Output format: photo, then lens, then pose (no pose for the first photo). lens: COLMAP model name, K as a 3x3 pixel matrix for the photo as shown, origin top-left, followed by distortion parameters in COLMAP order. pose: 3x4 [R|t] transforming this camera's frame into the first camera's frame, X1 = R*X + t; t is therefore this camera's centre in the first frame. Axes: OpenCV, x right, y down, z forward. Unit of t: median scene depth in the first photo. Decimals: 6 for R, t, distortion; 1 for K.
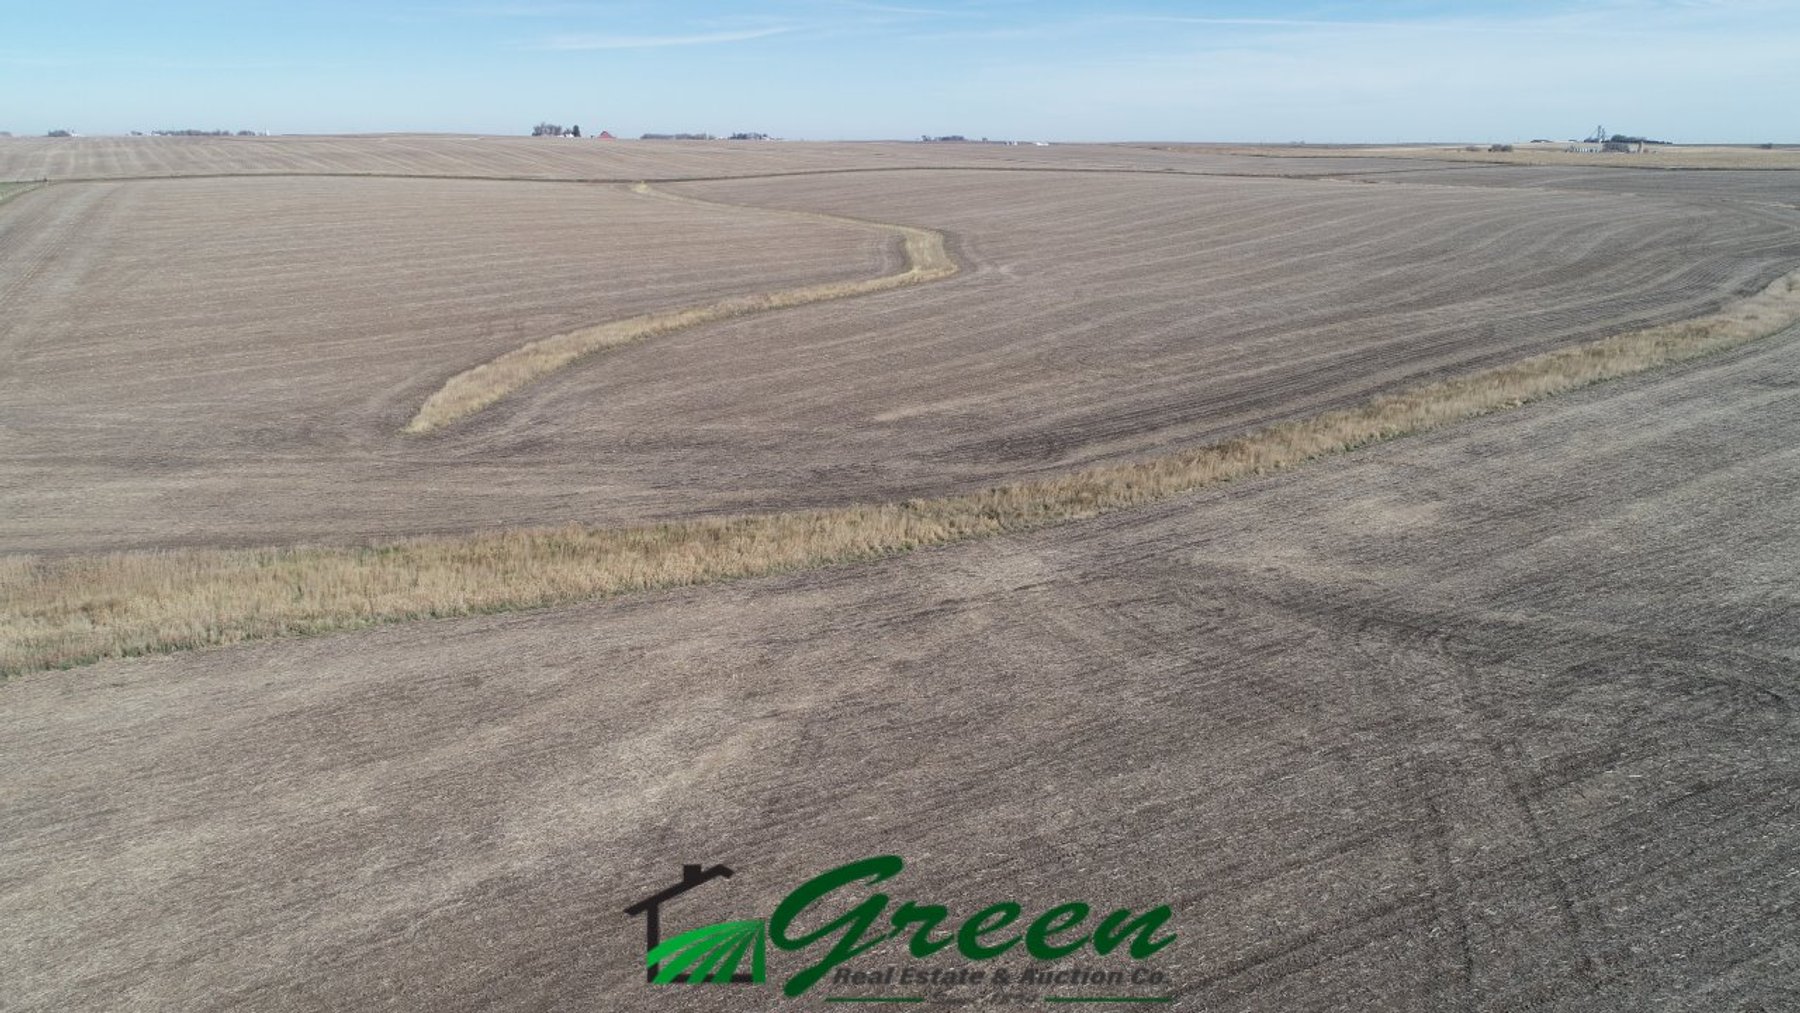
lens RADIAL K [[1208.4, 0, 900.0], [0, 1208.4, 506.5], [0, 0, 1]] dist [-0.000103, 0.002106]
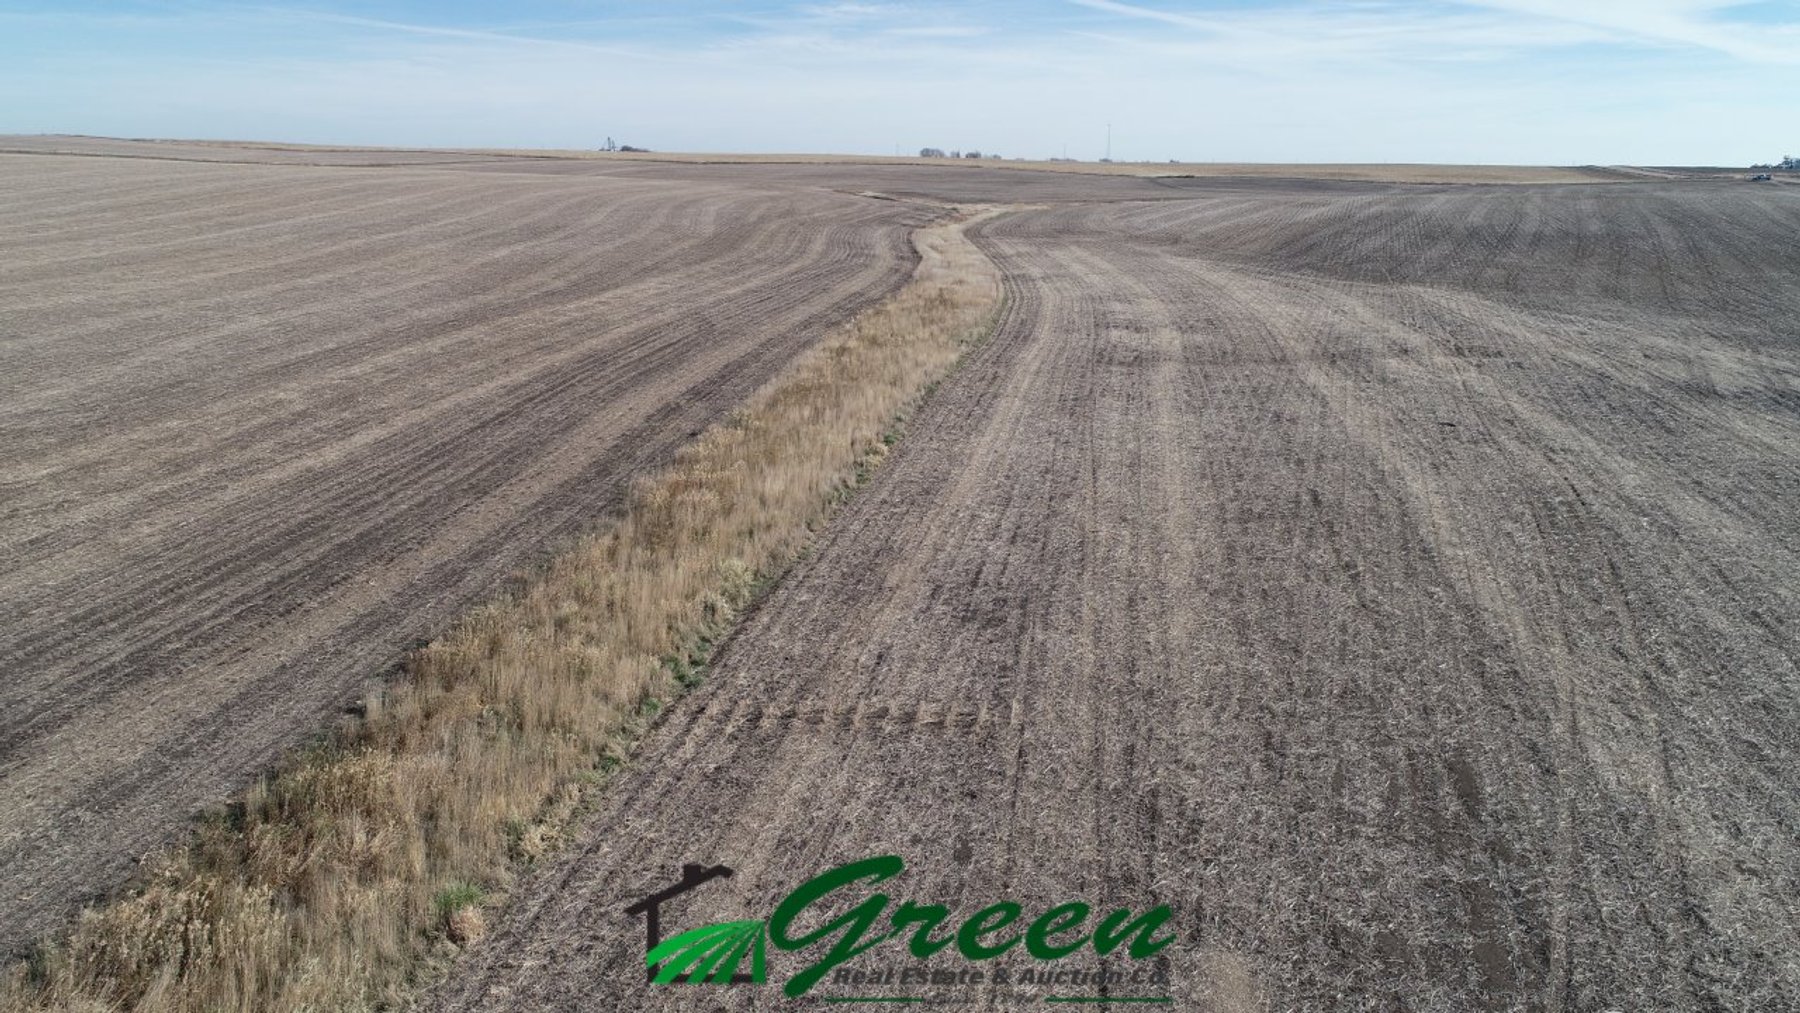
lens RADIAL K [[1208.4, 0, 900.0], [0, 1208.4, 506.5], [0, 0, 1]] dist [-0.000103, 0.002106]
pose [[0.740857, -0.173436, 0.648884, 0.128095], [0.179238, 0.982103, 0.057857, -0.065466], [-0.647306, 0.073441, 0.758684, 0.439955]]
